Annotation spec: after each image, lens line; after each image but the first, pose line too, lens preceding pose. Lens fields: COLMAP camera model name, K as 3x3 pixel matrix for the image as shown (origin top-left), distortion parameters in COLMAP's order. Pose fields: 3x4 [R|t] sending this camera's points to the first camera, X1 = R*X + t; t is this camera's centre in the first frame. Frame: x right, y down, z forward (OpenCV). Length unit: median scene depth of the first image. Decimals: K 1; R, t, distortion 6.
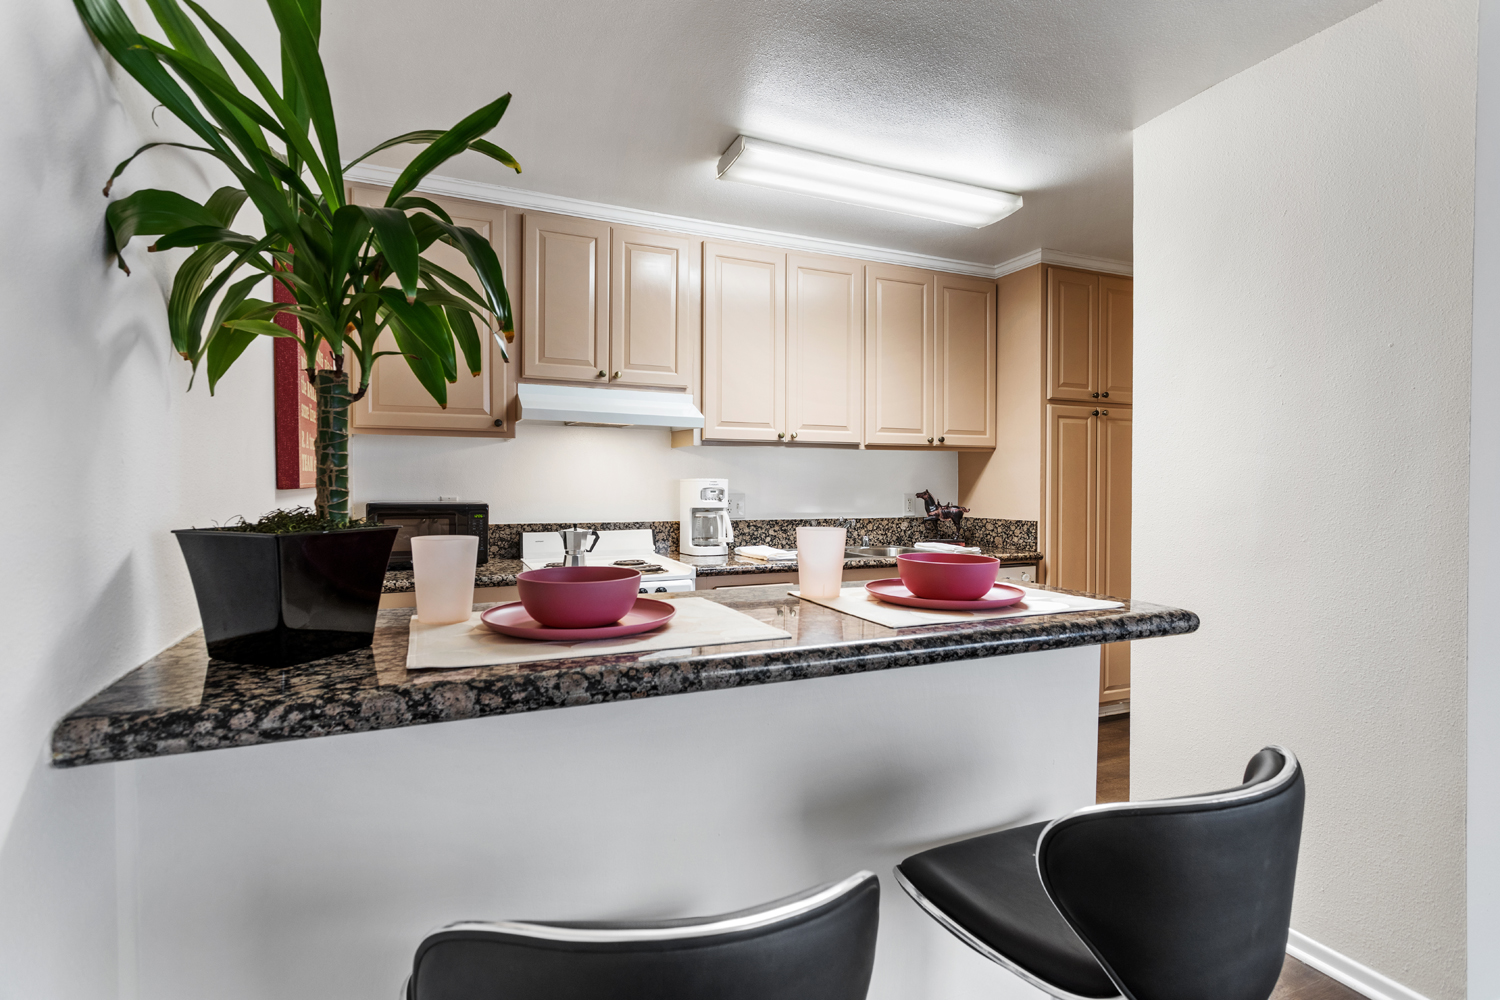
lens RADIAL K [[719.4, 0, 743.0], [0, 719.4, 496.1], [0, 0, 1]] dist [0.000062, 0.000232]
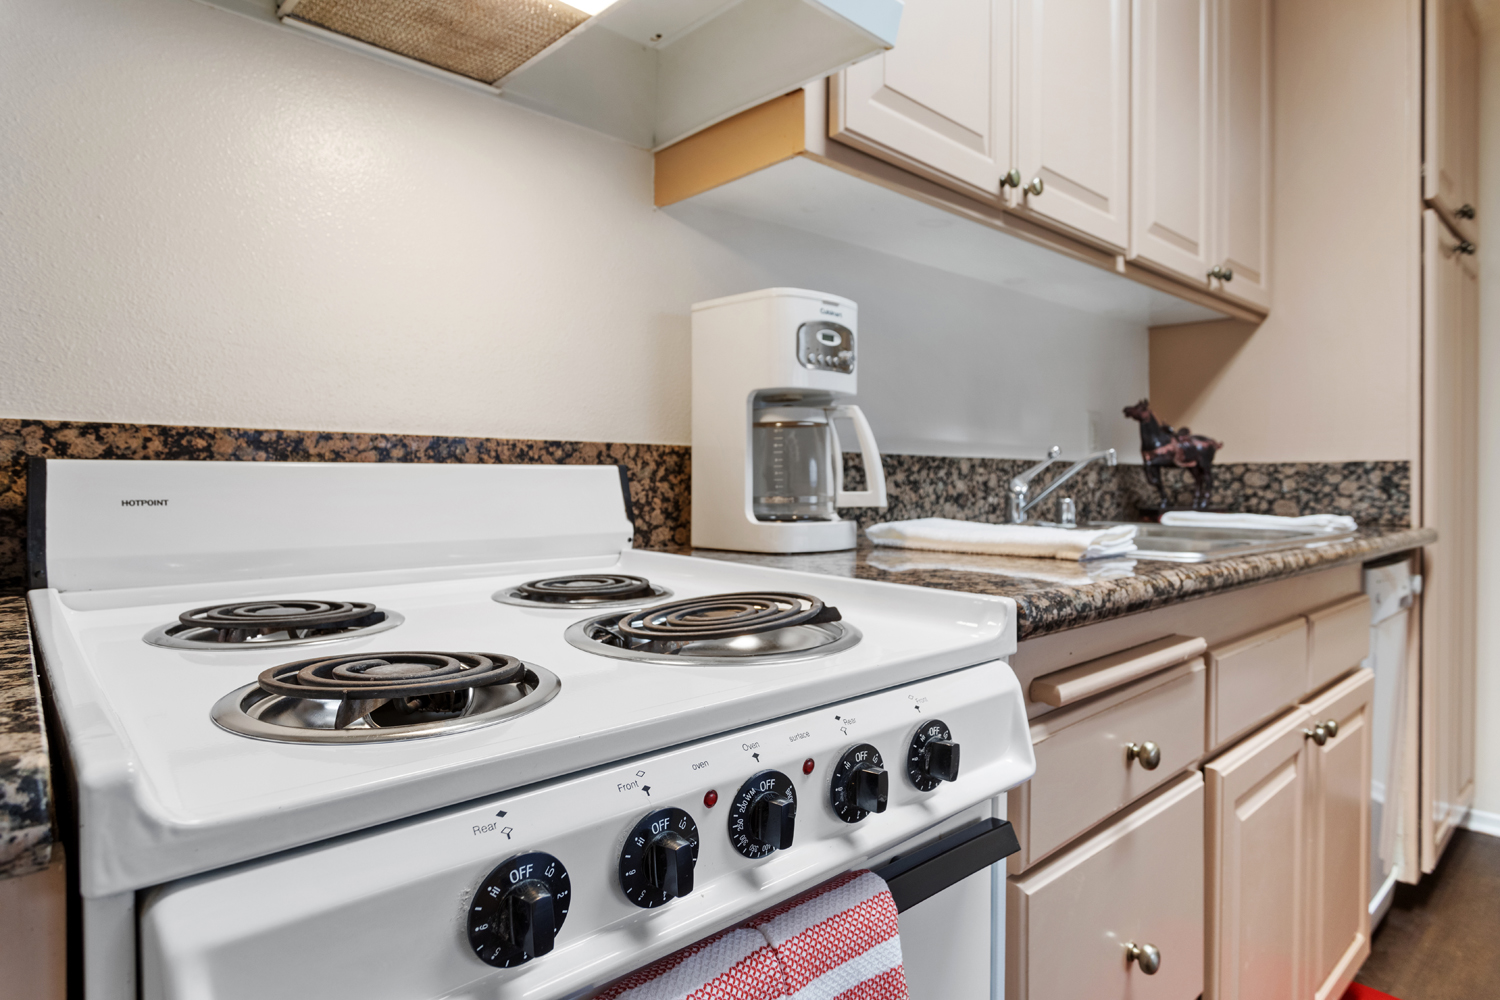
lens RADIAL K [[850.1, 0, 755.5], [0, 850.1, 495.4], [0, 0, 1]] dist [0.003011, 0.000827]
pose [[0.949591, -0.007250, 0.313407, -0.177948], [0.007618, 0.999971, 0.000051, 0.058311], [-0.313398, 0.002339, 0.949619, 0.658496]]
